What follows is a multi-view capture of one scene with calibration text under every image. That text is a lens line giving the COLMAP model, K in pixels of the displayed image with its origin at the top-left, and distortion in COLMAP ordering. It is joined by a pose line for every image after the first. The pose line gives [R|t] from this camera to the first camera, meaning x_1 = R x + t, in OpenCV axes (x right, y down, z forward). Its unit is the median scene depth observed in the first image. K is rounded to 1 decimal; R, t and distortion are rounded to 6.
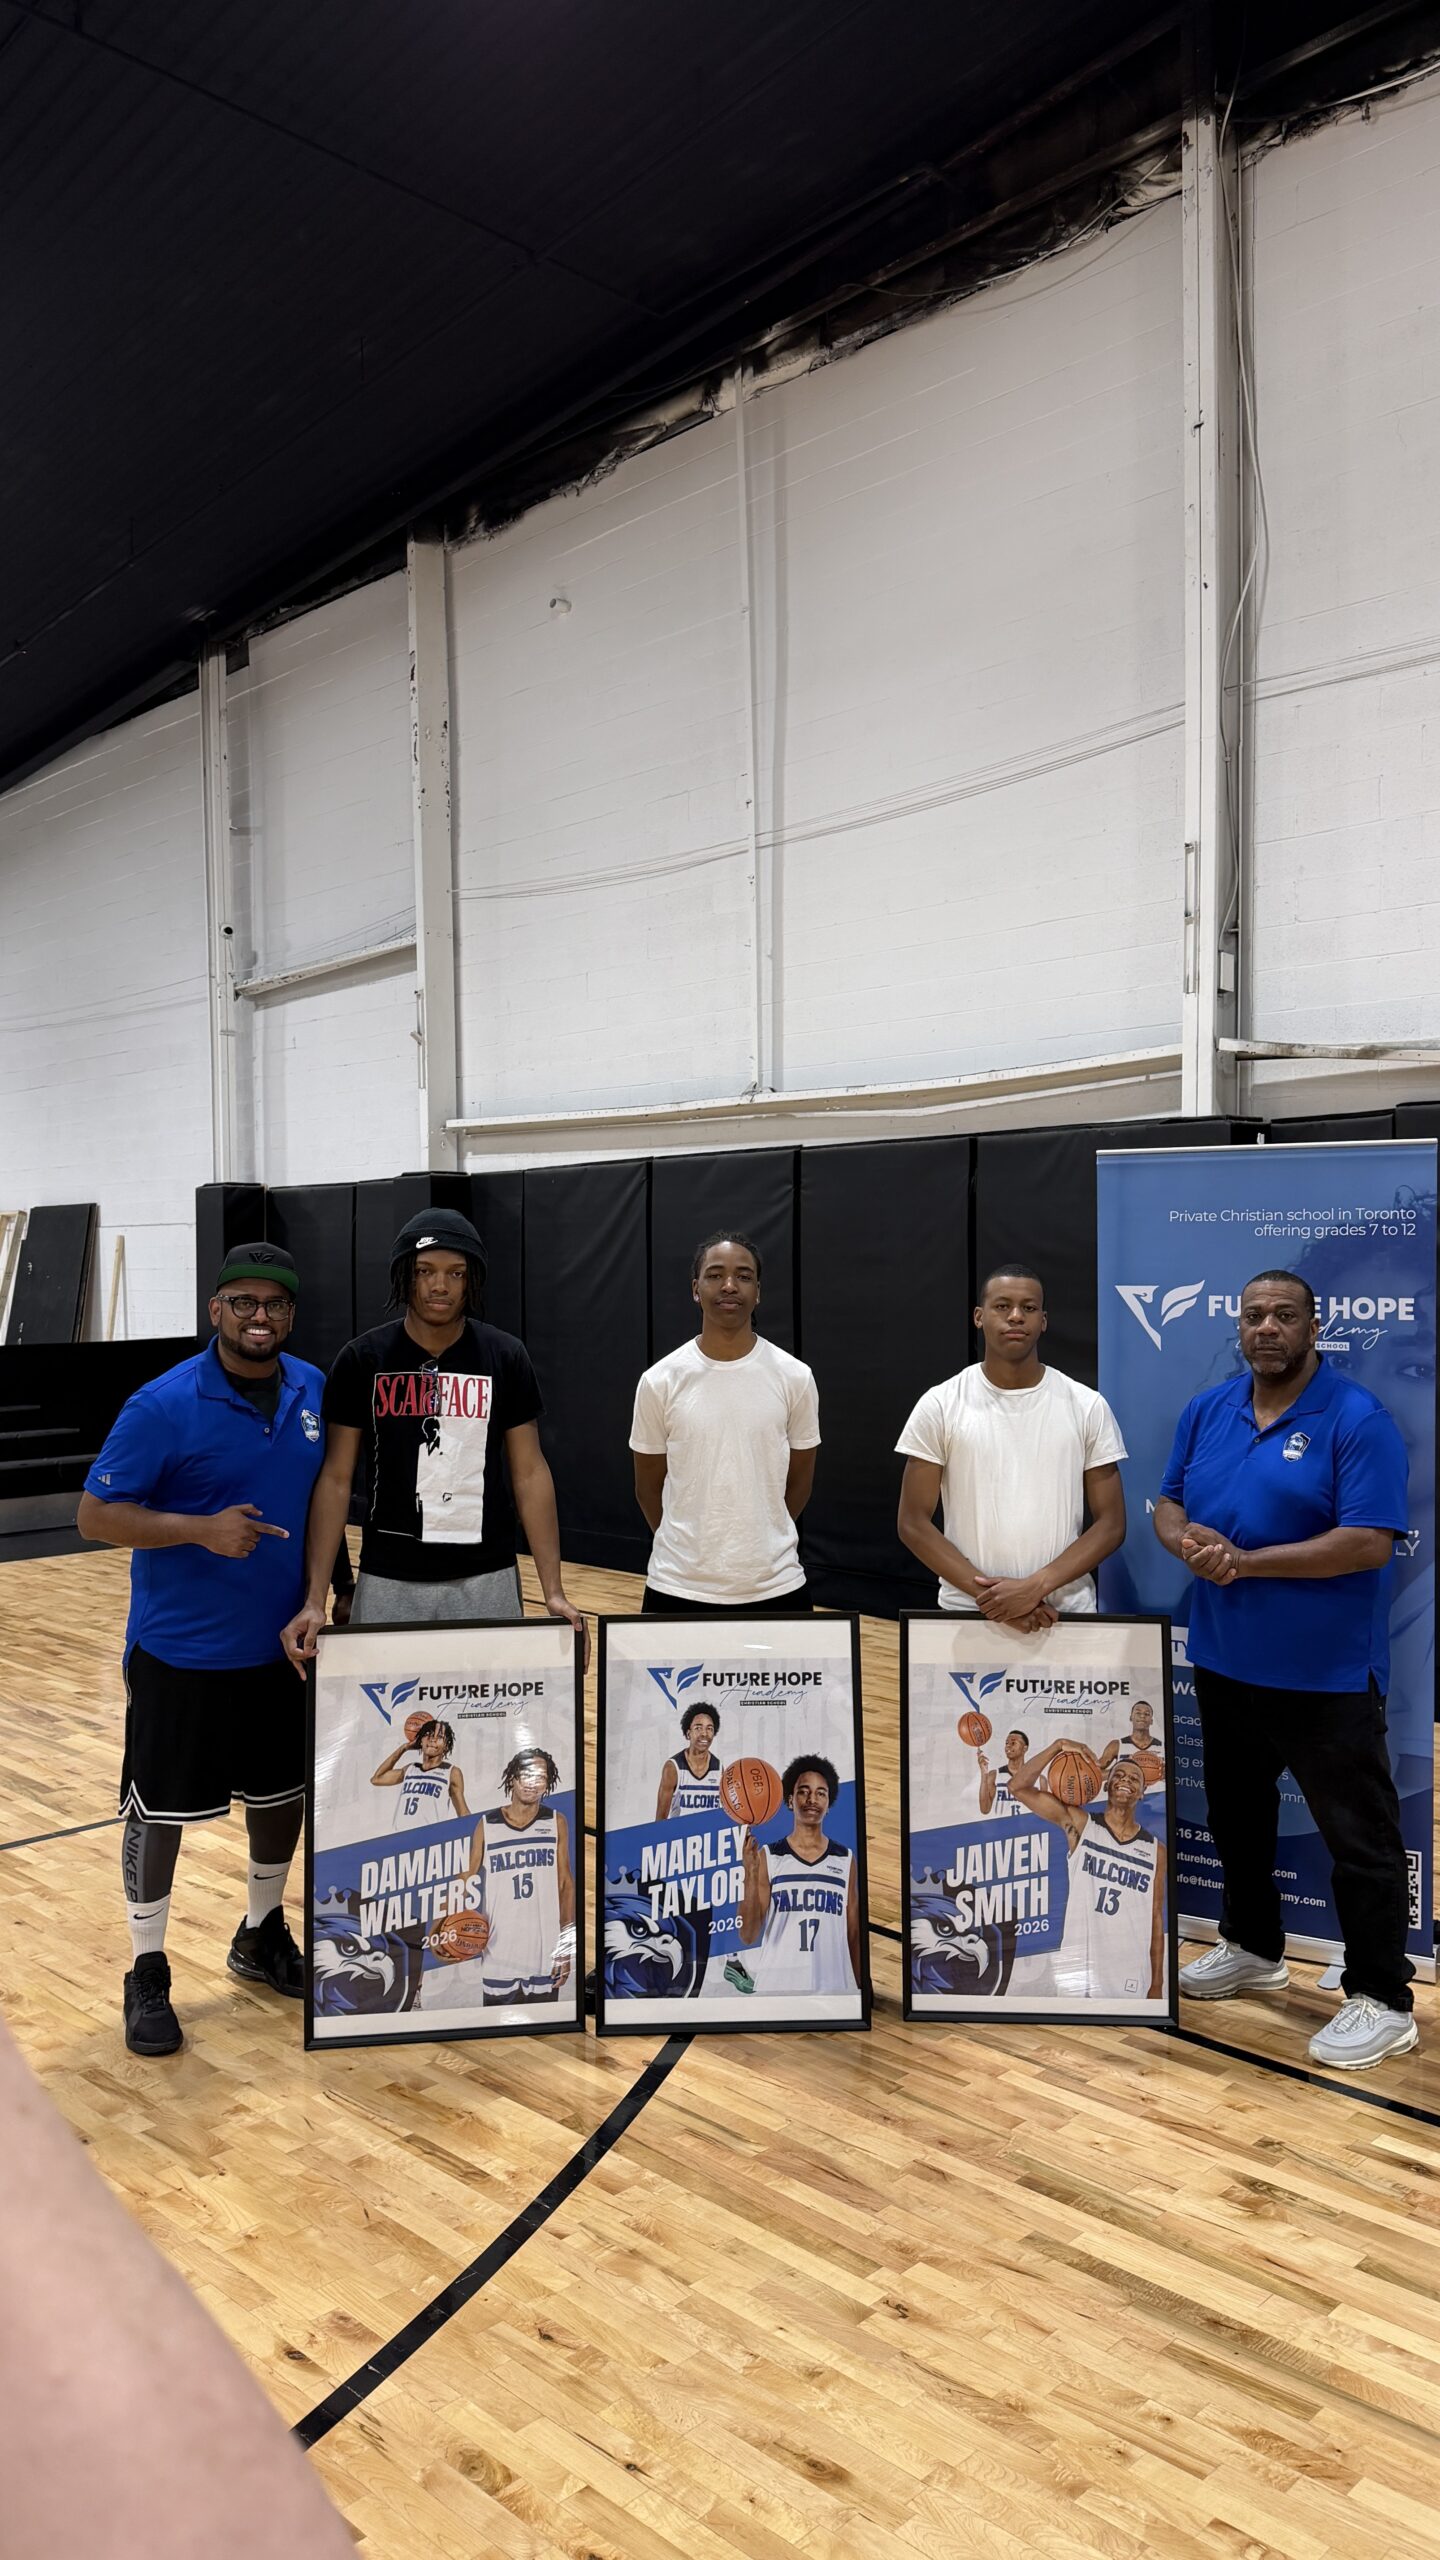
lens RADIAL K [[1759.8, 0, 723.3], [0, 1759.8, 1287.9], [0, 0, 1]] dist [0.038842, -0.046805]
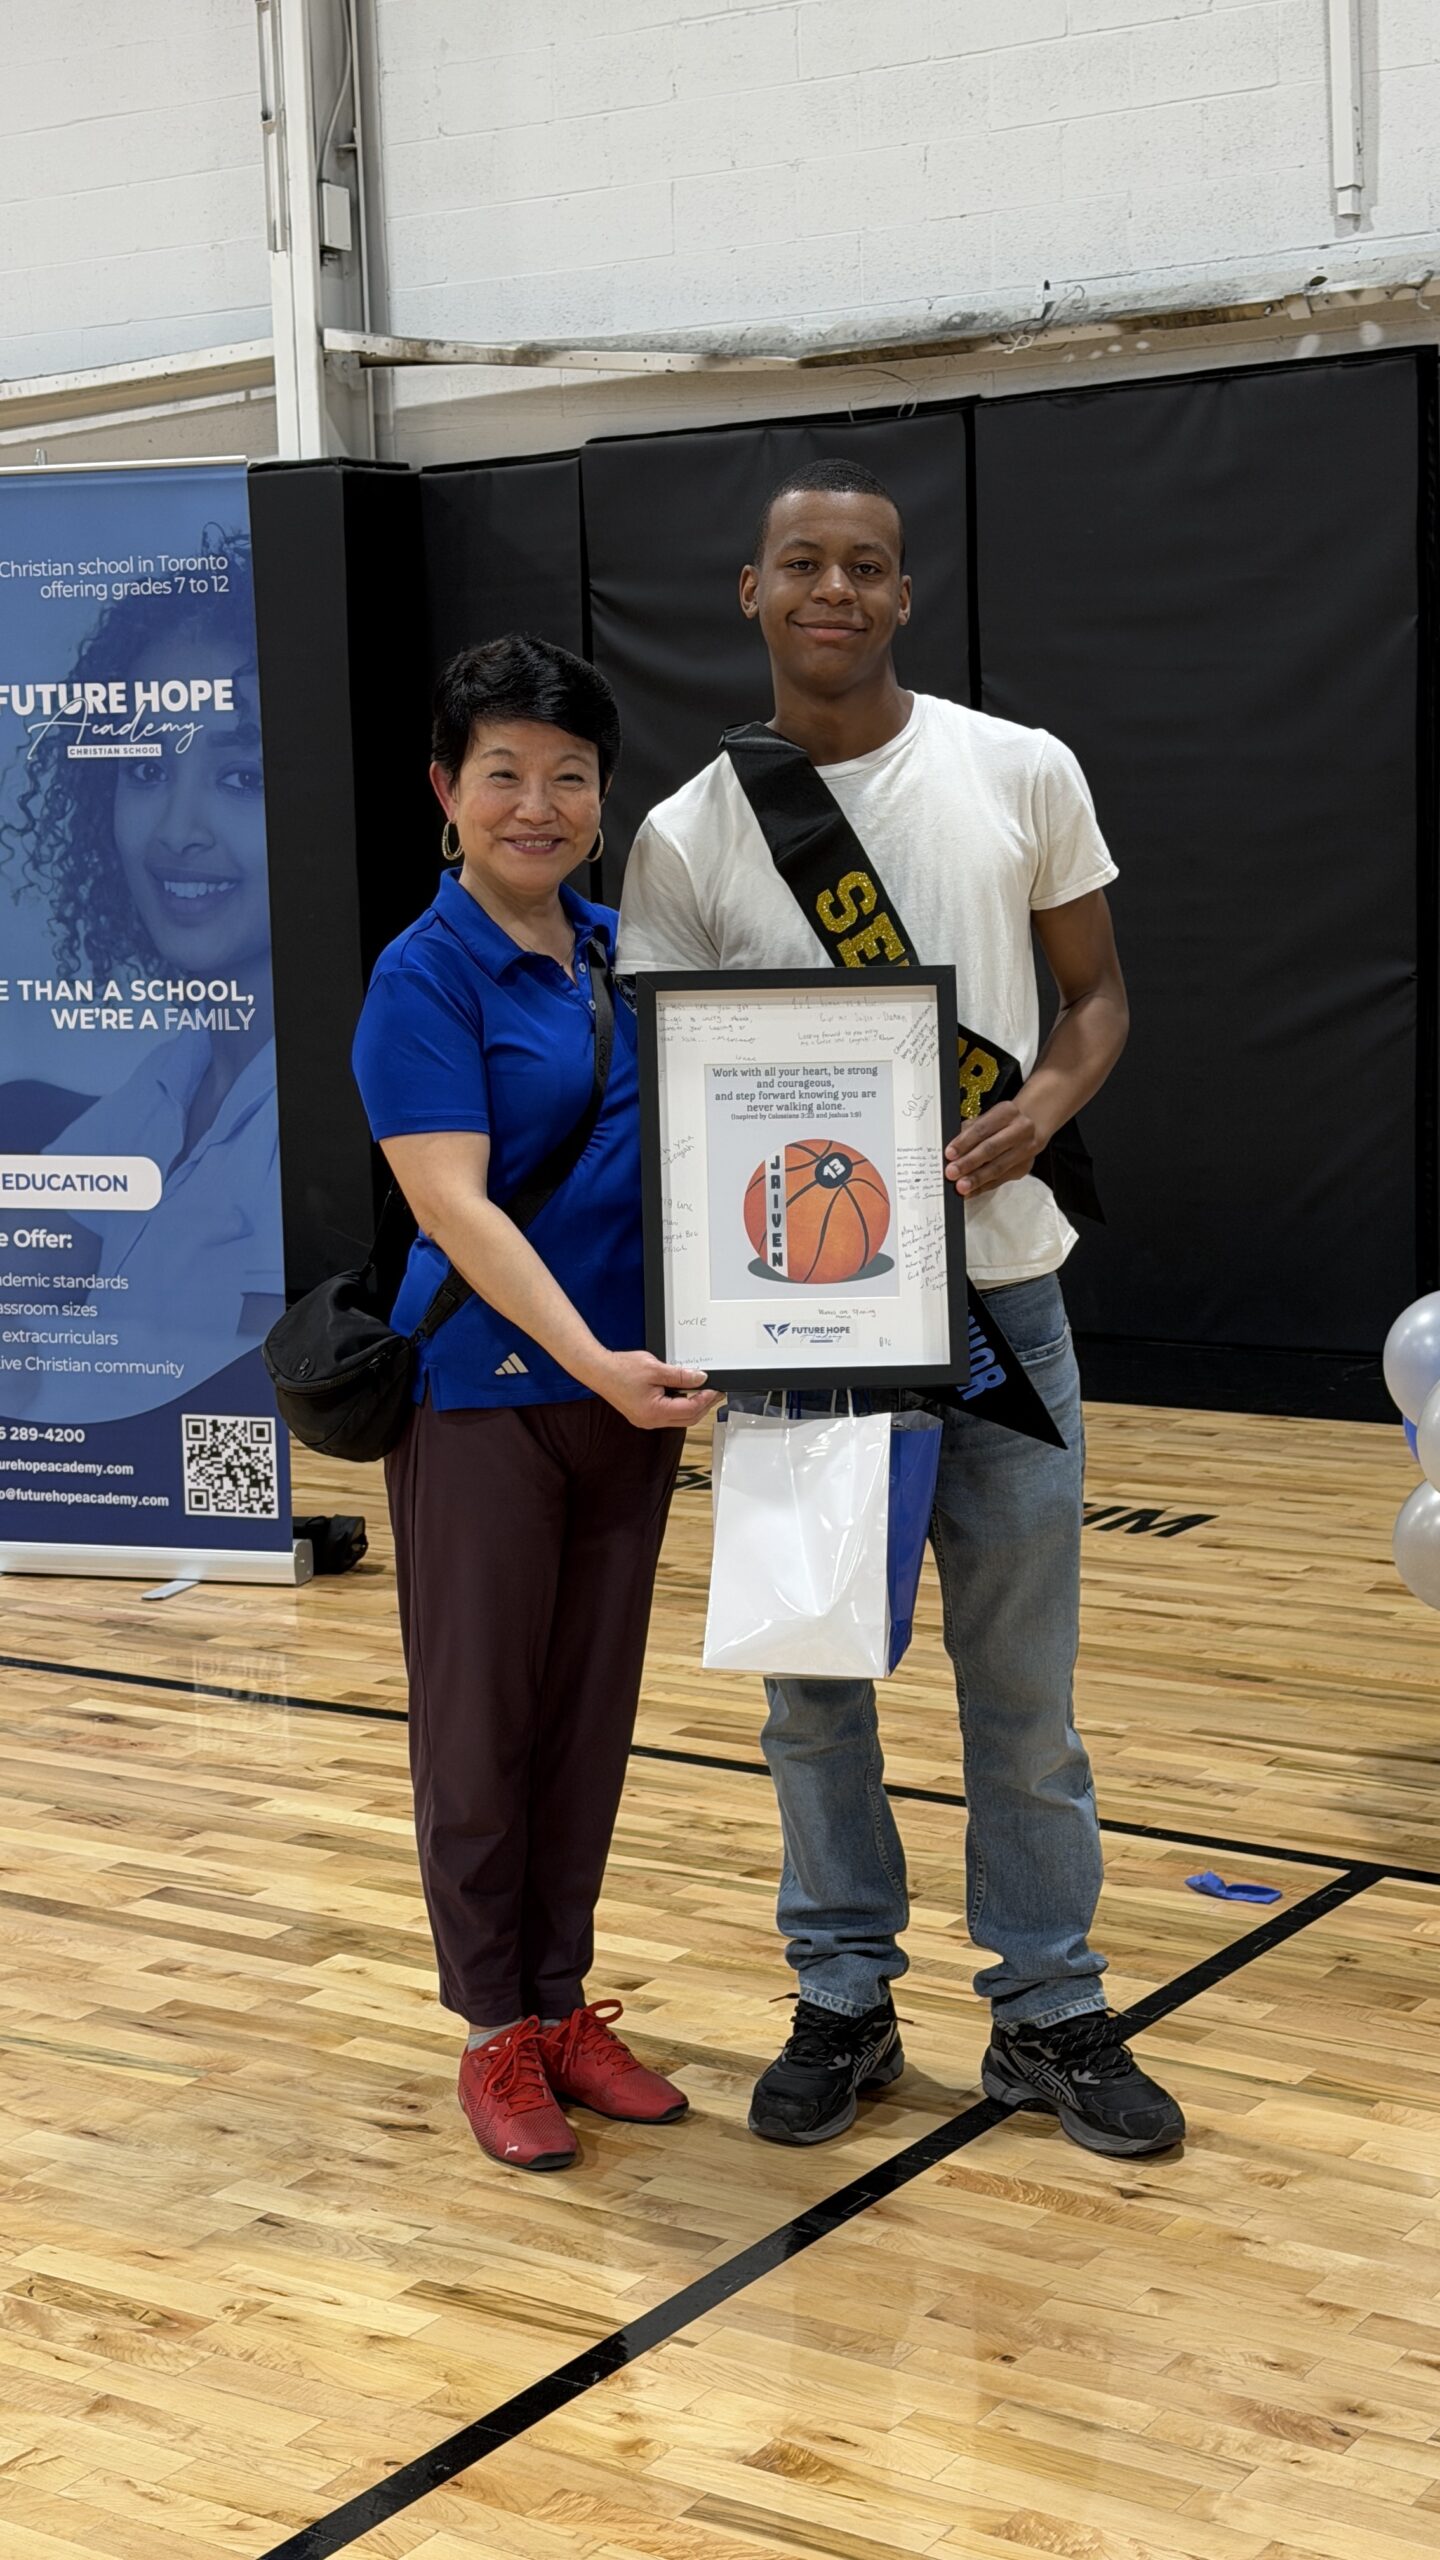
lens RADIAL K [[3508.9, 0, 706.3], [0, 3508.9, 1294.7], [0, 0, 1]] dist [0.111503, 0.000000]
pose [[0.979709, -0.046815, 0.194882, 0.258657], [0.023555, 0.992494, 0.120007, 0.080469], [-0.199037, -0.112981, 0.973457, -0.455786]]
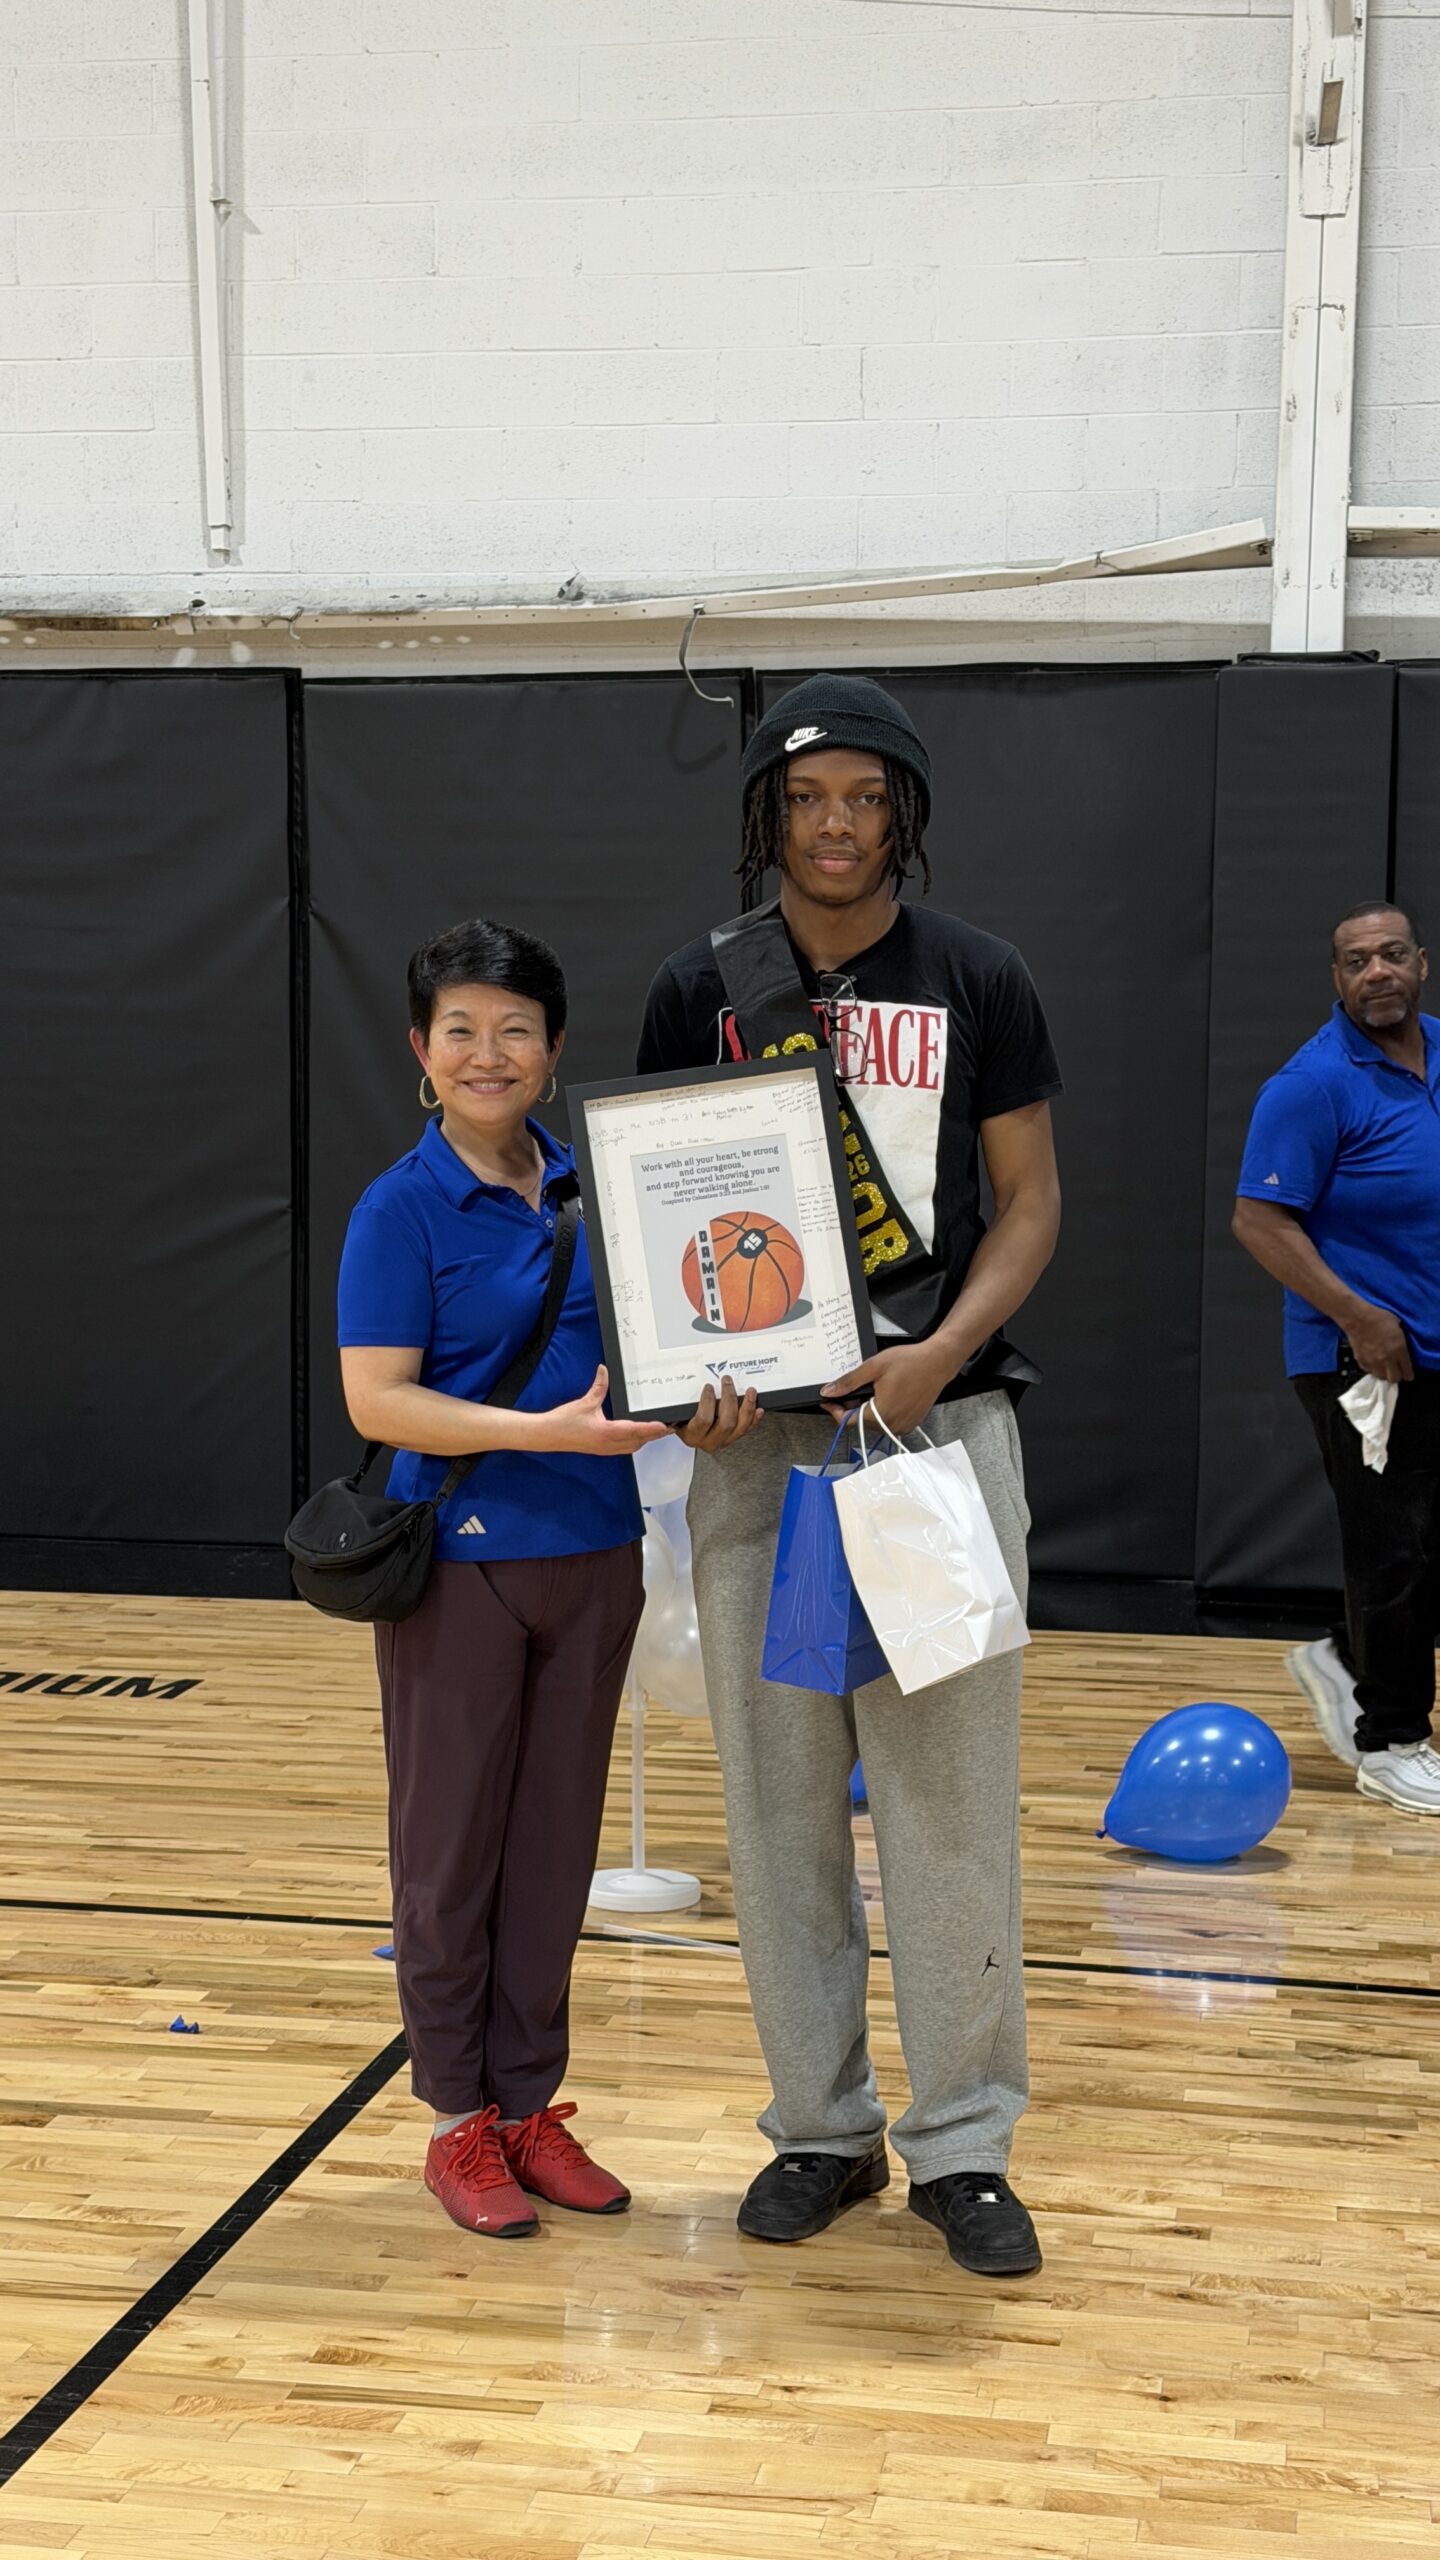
lens RADIAL K [[3508.9, 0, 693.8], [0, 3508.9, 1293.2], [0, 0, 1]] dist [0.111503, 0.000000]
pose [[0.815239, -0.022447, 0.578689, -0.015424], [-0.010018, 0.998552, 0.052847, 0.081254], [-0.579037, -0.048881, 0.813834, -0.552810]]
